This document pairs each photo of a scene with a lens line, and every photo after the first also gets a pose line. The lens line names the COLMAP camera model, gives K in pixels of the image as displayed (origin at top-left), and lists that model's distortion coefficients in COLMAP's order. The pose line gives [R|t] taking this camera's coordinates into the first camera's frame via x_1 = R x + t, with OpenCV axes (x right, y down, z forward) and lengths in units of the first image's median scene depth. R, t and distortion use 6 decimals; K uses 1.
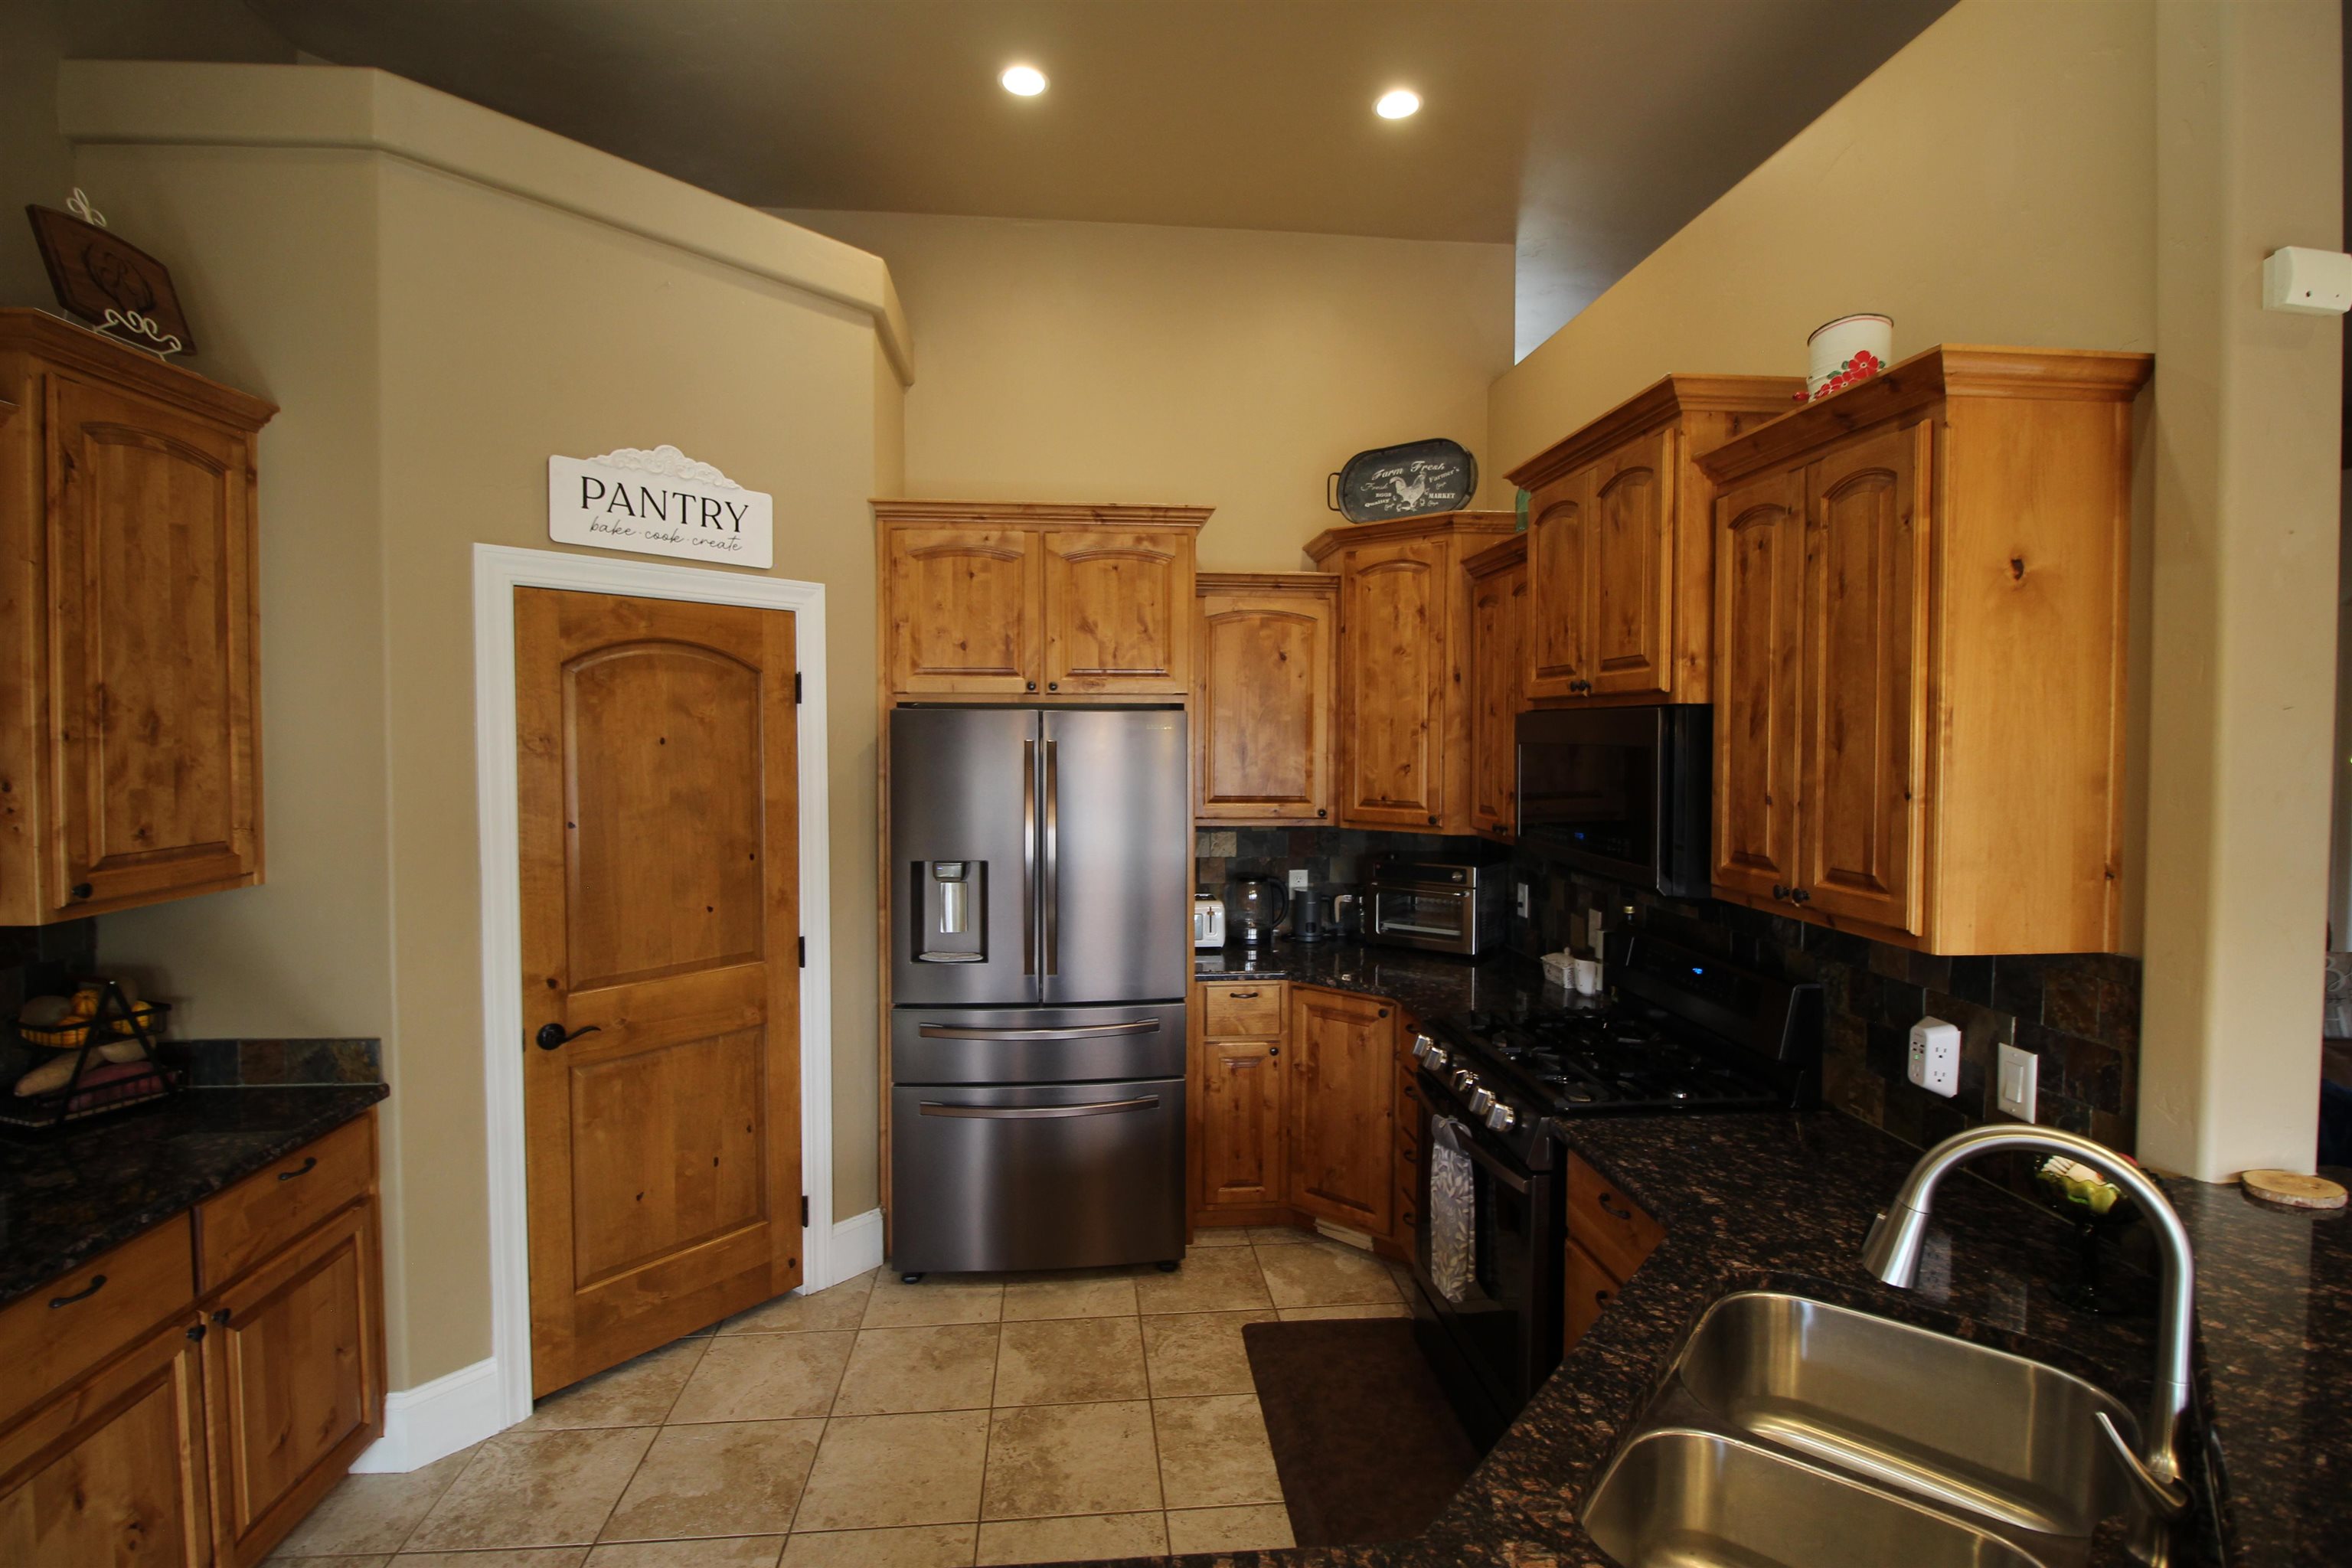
lens RADIAL K [[1084.4, 0, 1176.7], [0, 1084.4, 770.7], [0, 0, 1]] dist [-0.014681, -0.004326]
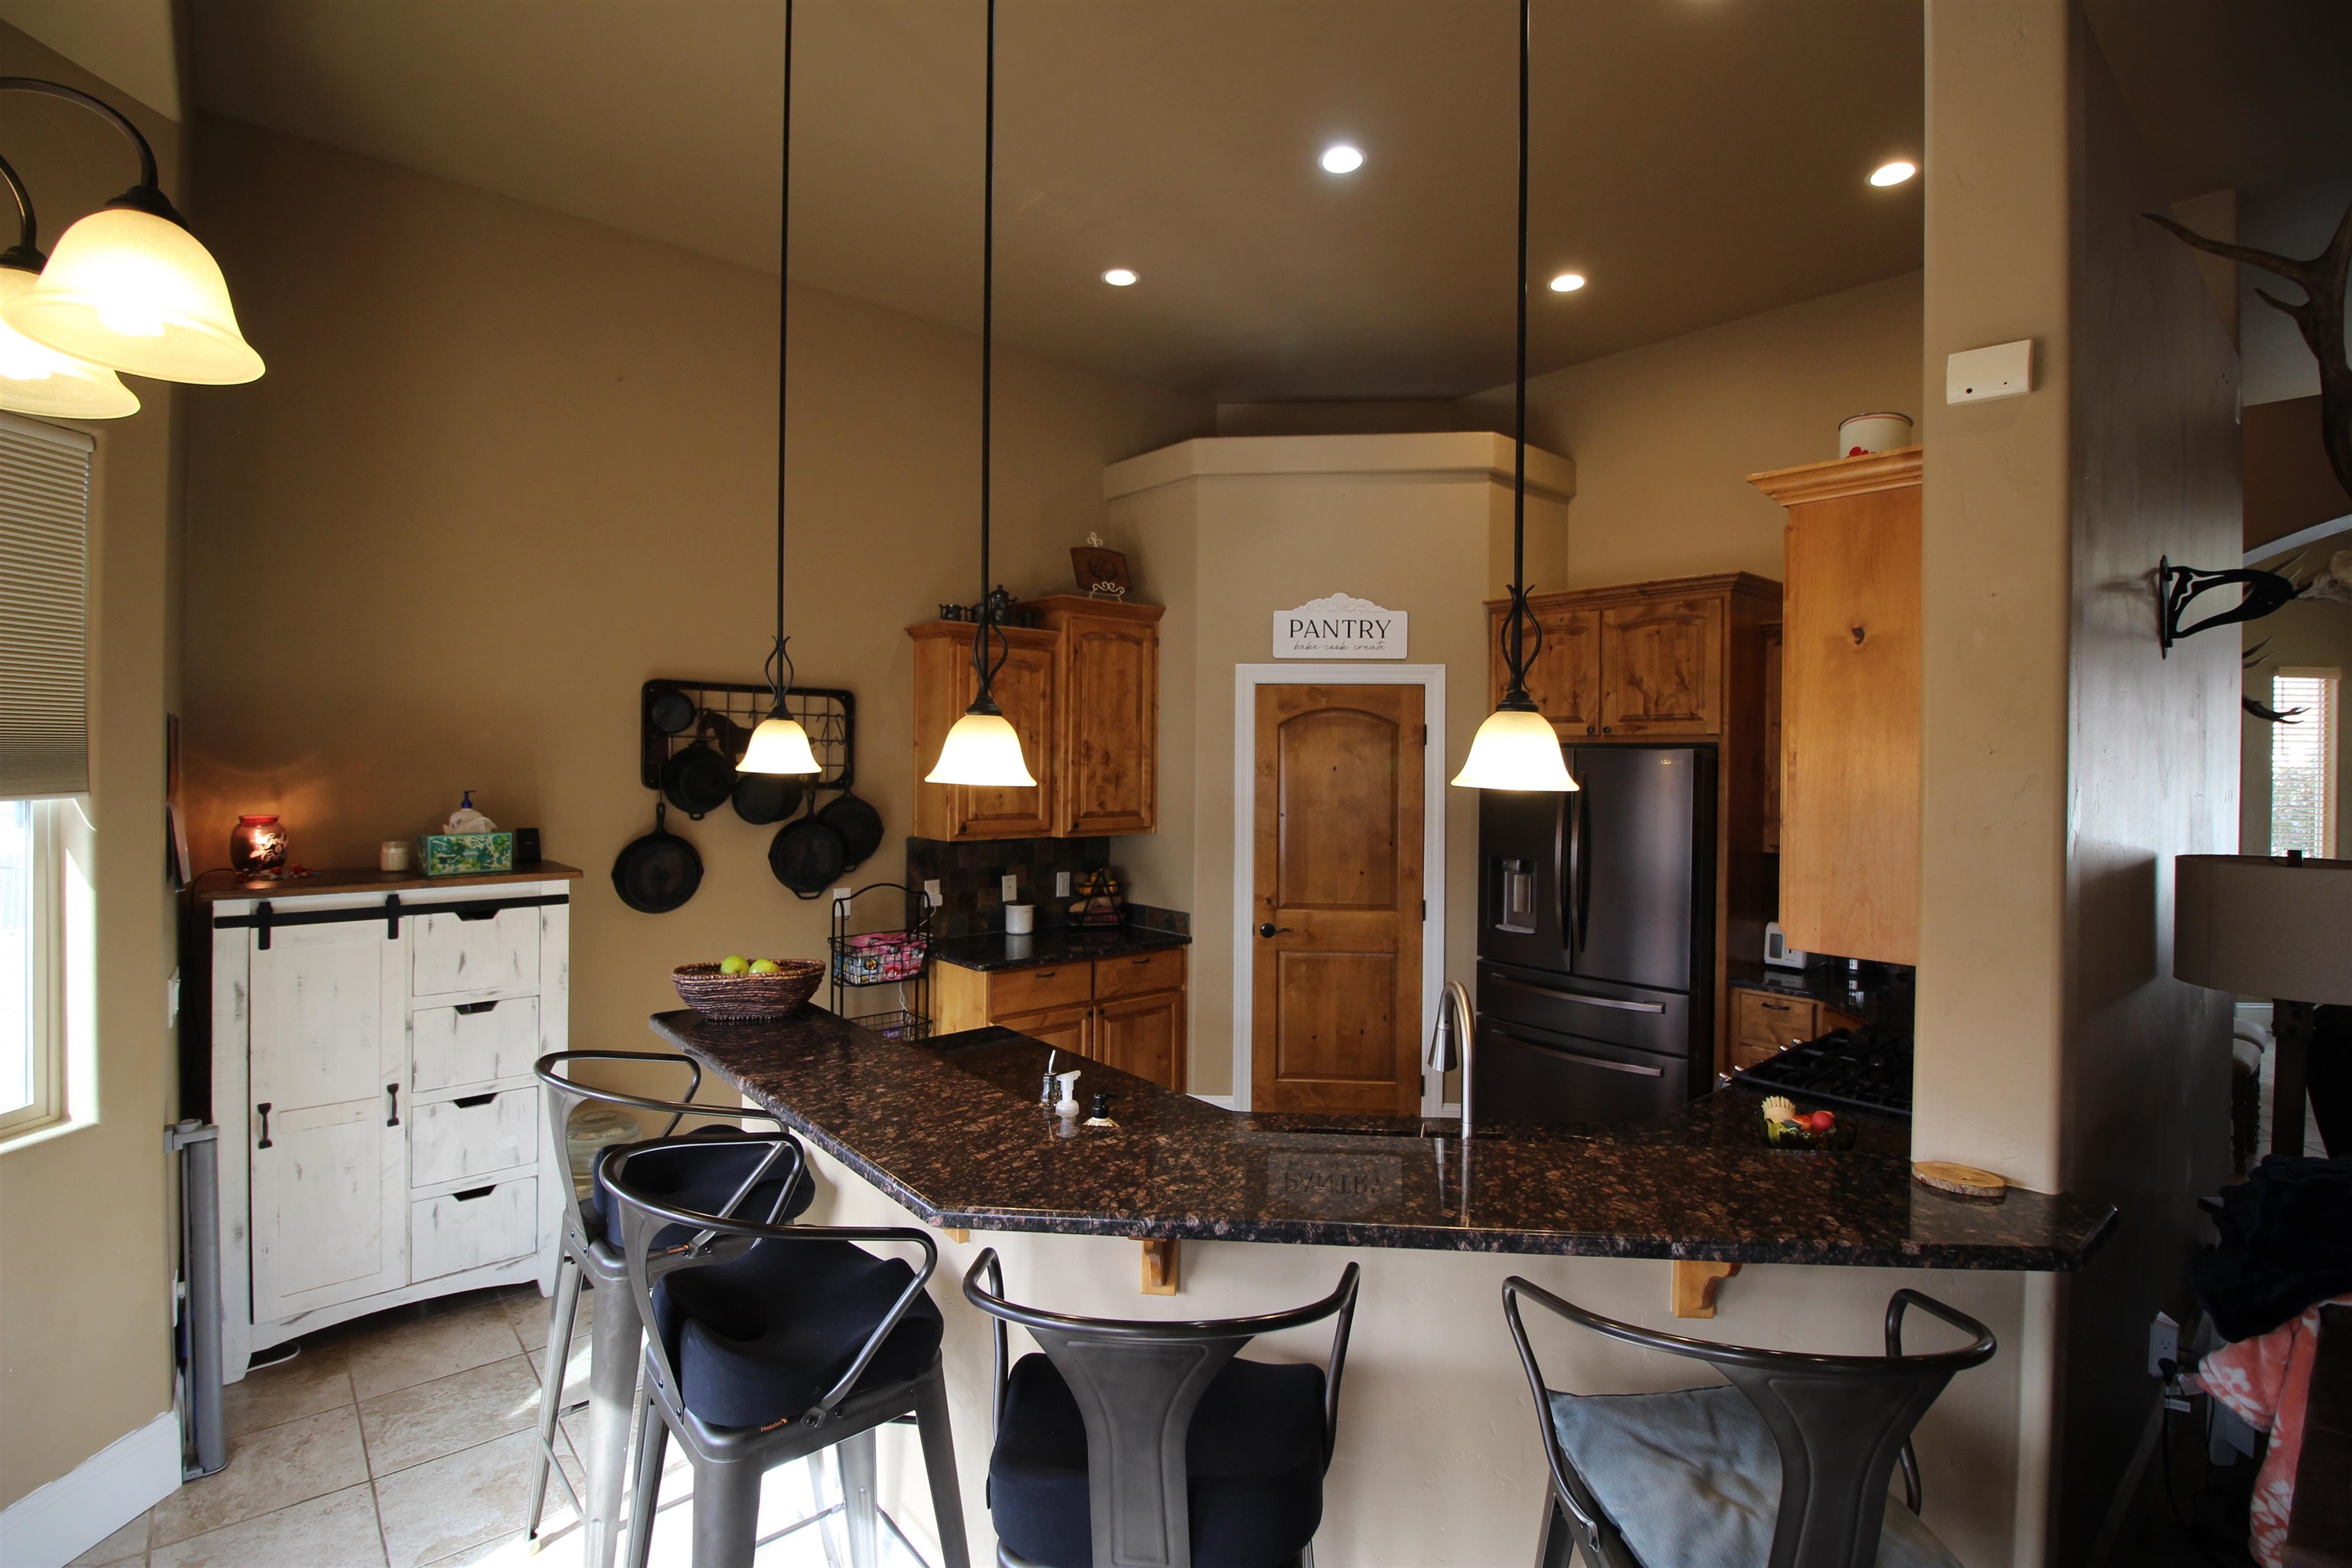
lens RADIAL K [[1084.4, 0, 1174.6], [0, 1084.4, 776.0], [0, 0, 1]] dist [-0.014681, -0.004326]
pose [[0.581720, 0.017400, -0.813203, 0.781836], [-0.036841, 0.999309, -0.004971, 0.002011], [0.812555, 0.032851, 0.581958, -0.189133]]
